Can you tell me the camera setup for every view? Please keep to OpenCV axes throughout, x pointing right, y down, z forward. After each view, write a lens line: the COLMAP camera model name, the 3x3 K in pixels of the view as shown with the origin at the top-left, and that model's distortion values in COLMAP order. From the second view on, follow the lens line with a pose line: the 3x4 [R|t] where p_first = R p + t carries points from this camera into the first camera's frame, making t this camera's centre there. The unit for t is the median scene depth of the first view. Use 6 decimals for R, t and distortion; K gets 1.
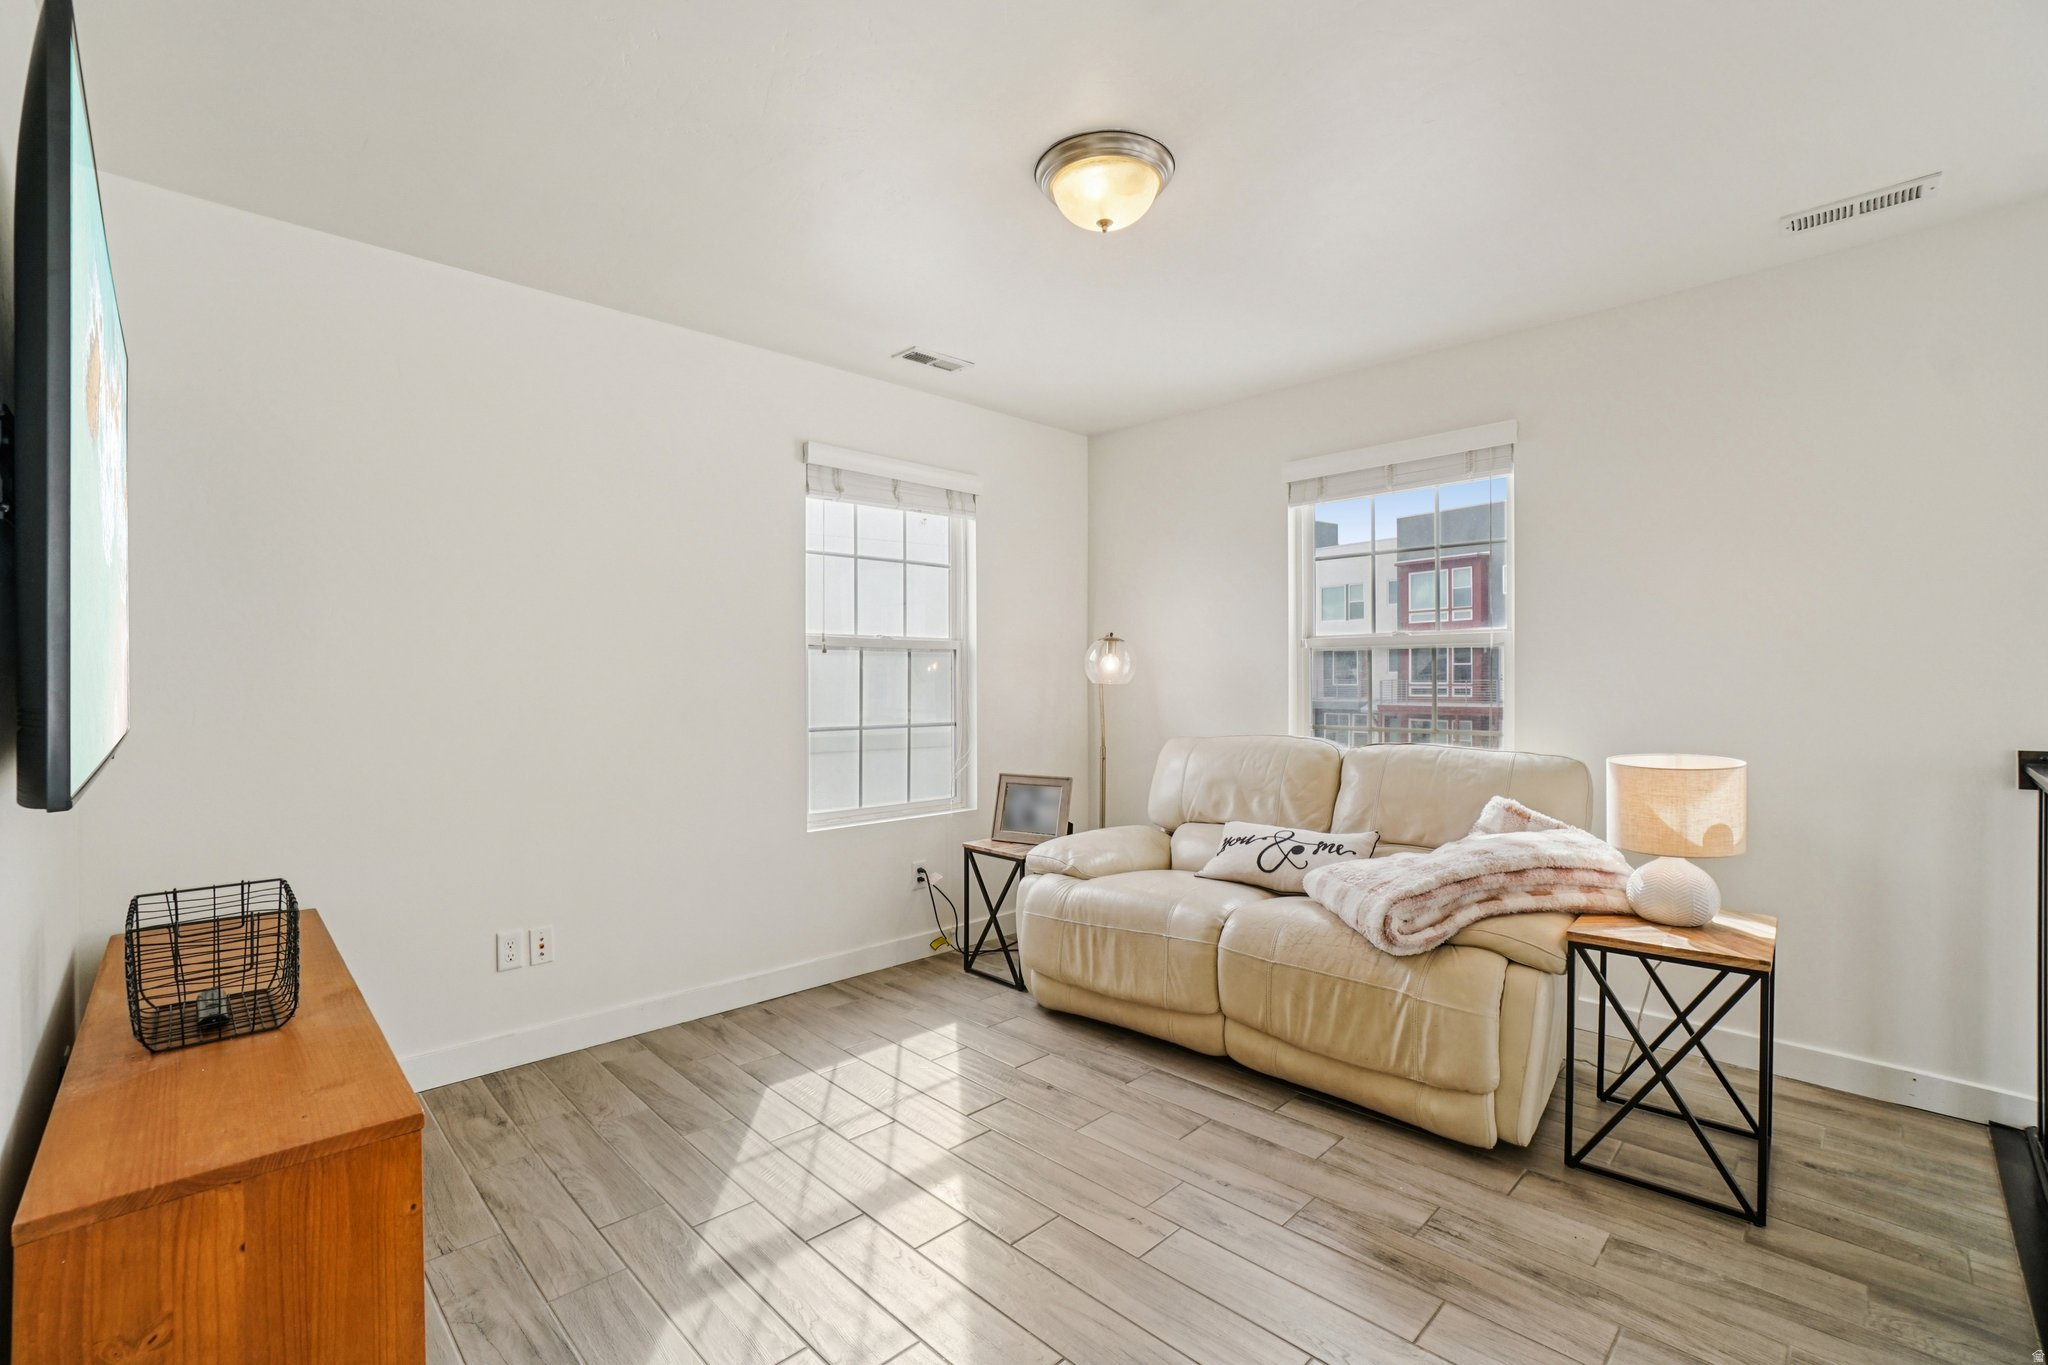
lens RADIAL K [[919.9, 0, 1019.5], [0, 919.9, 689.1], [0, 0, 1]] dist [-0.046732, 0.018301]
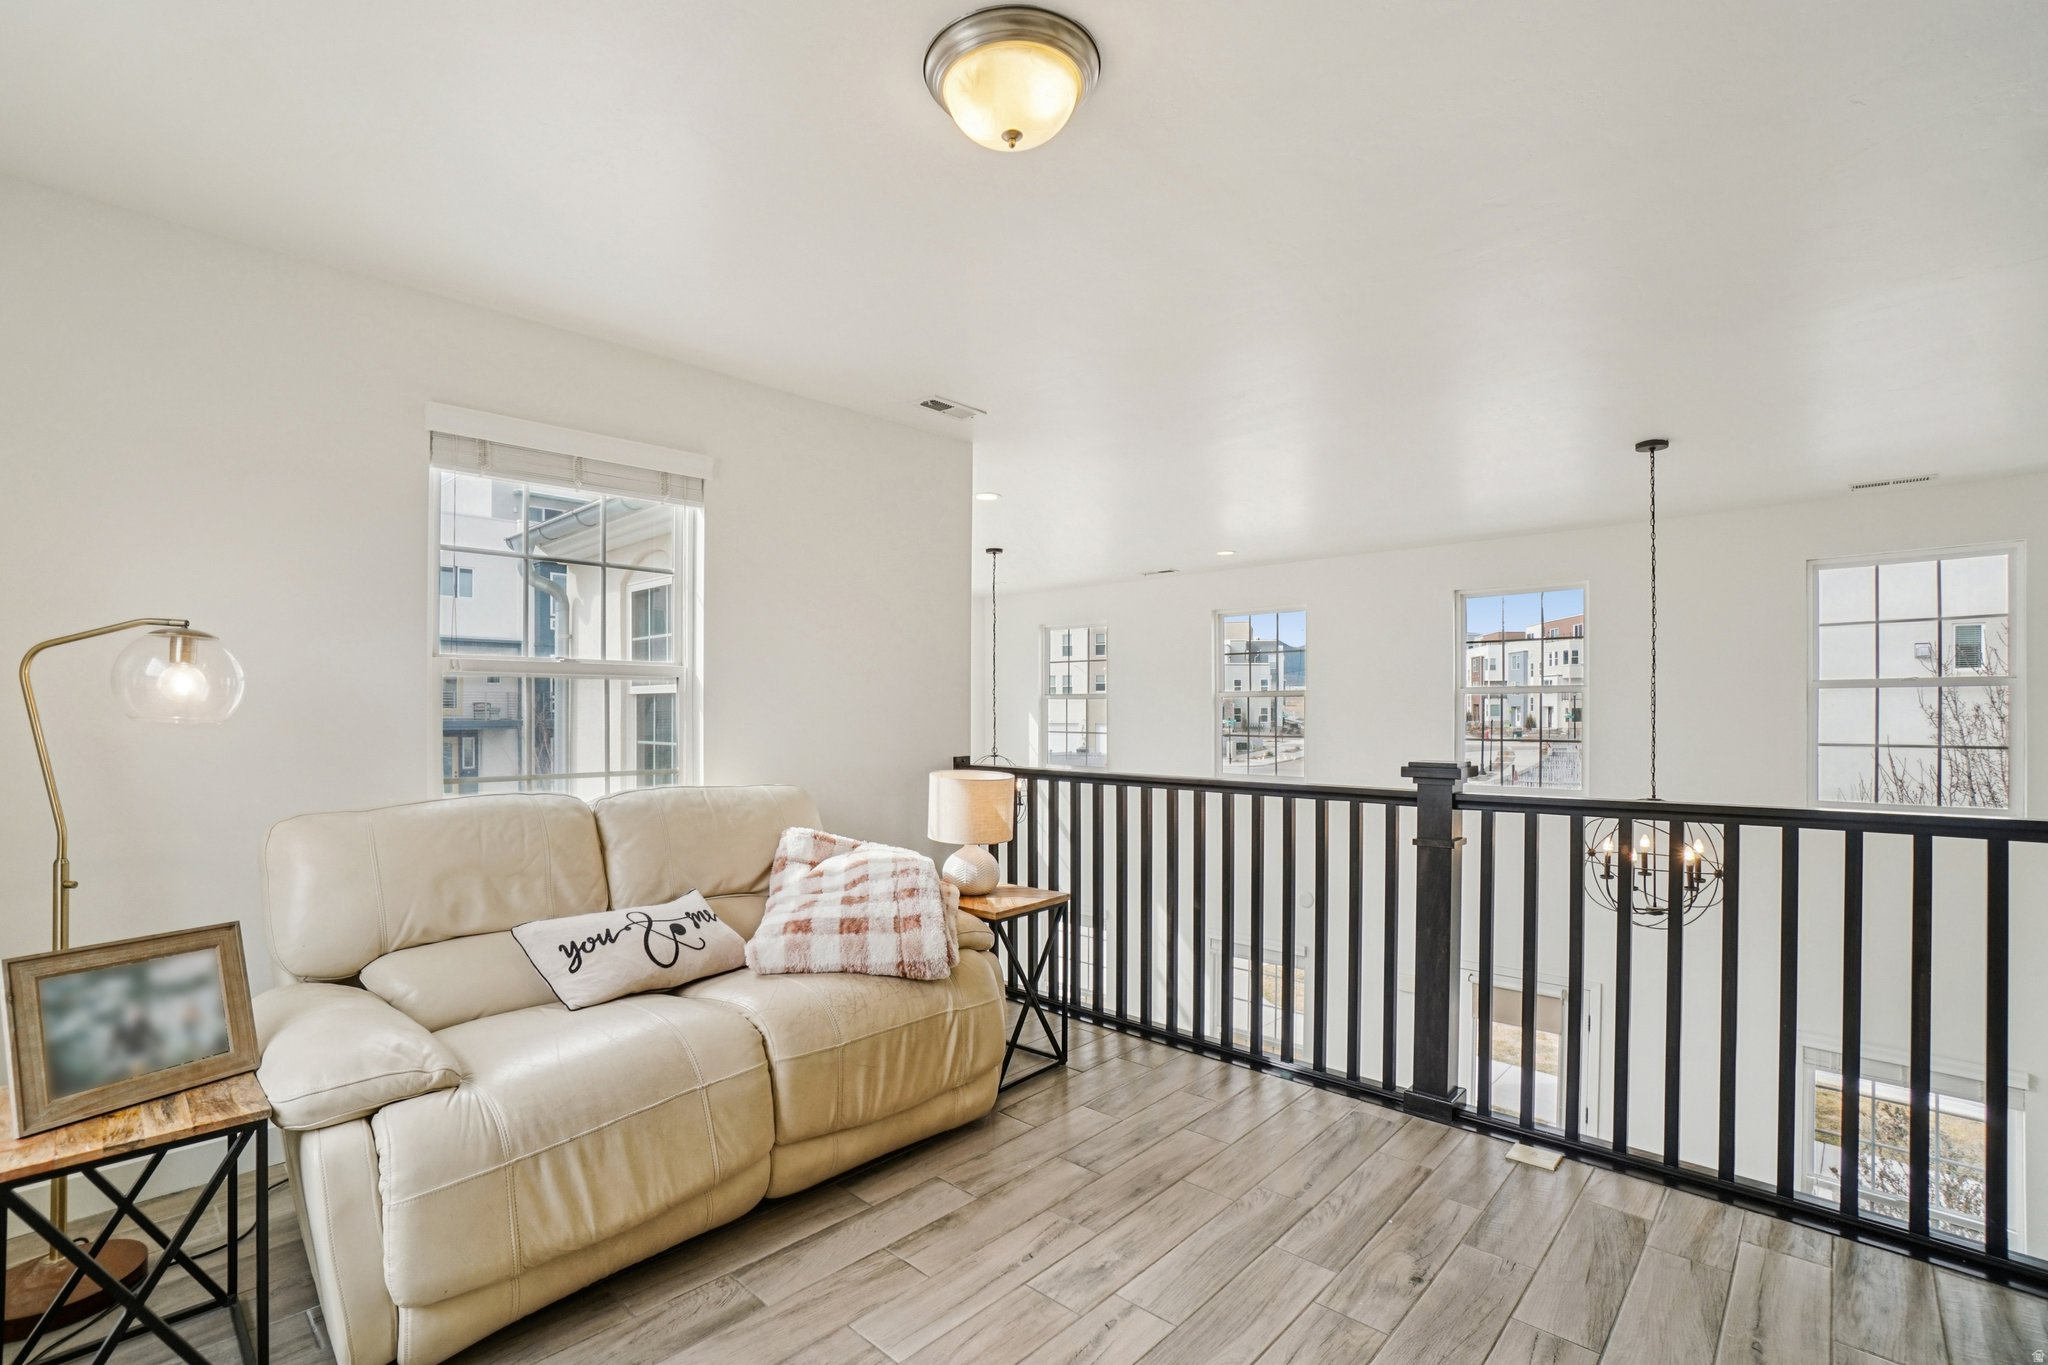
lens RADIAL K [[919.9, 0, 1019.5], [0, 919.9, 689.1], [0, 0, 1]] dist [-0.046732, 0.018301]
pose [[-0.024000, 0.023077, 0.999446, -0.567266], [0.006059, 0.999719, -0.022938, -0.015966], [-0.999694, 0.005505, -0.024134, 0.805046]]
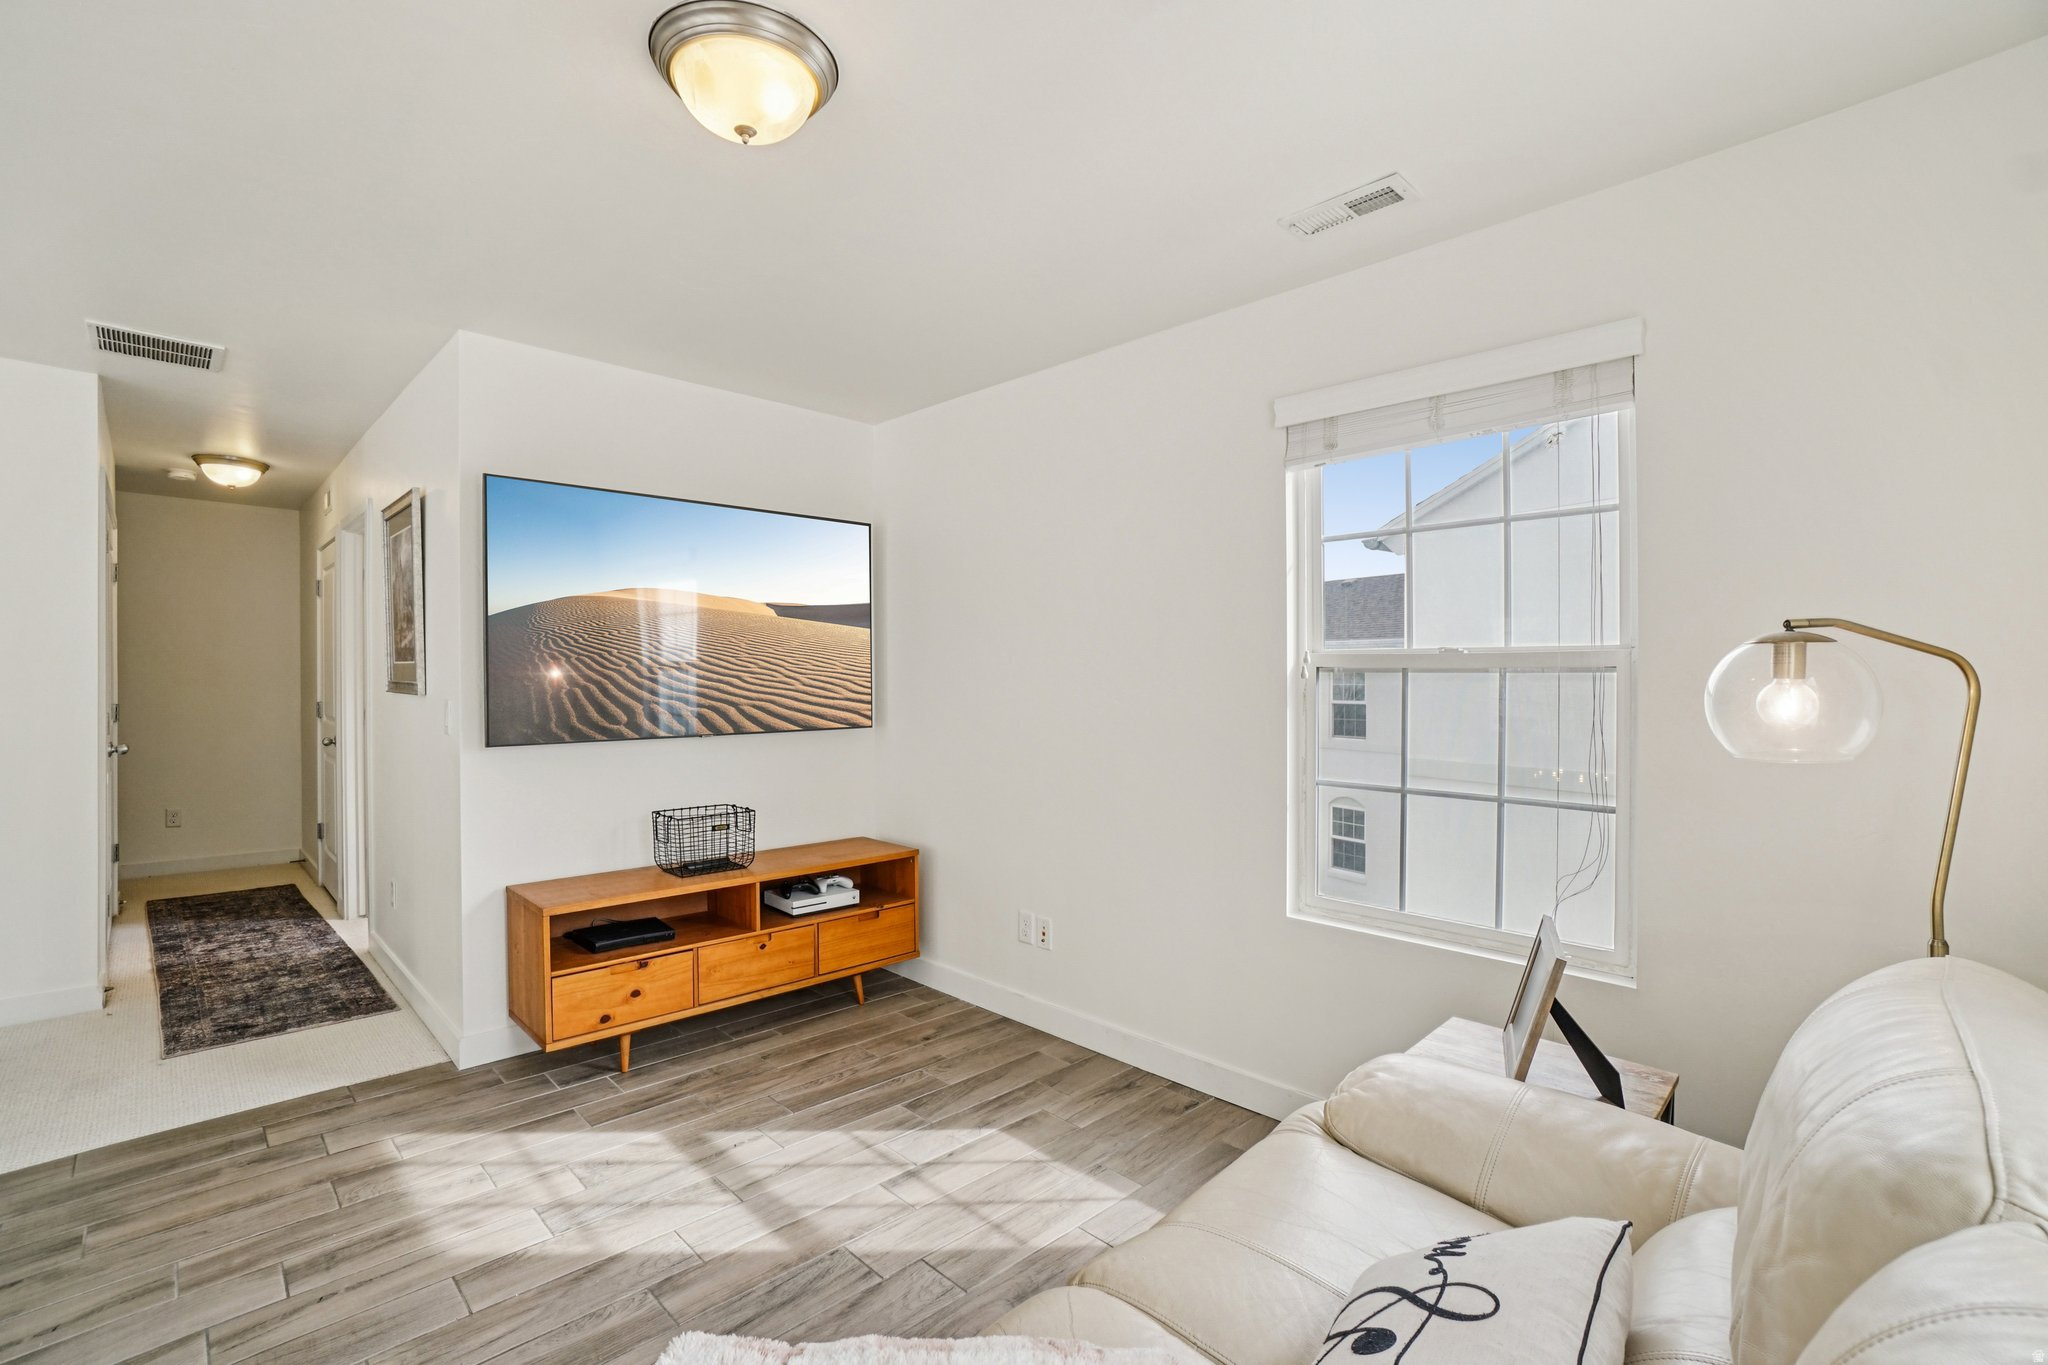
lens RADIAL K [[1003.3, 0, 1024.0], [0, 1003.3, 682.5], [0, 0, 1]] dist [-0.055432, 0.024629]
pose [[-0.055181, 0.014929, -0.998365, 0.732321], [-0.009246, 0.999838, 0.015462, -0.057651], [0.998434, 0.010084, -0.055034, 1.015073]]
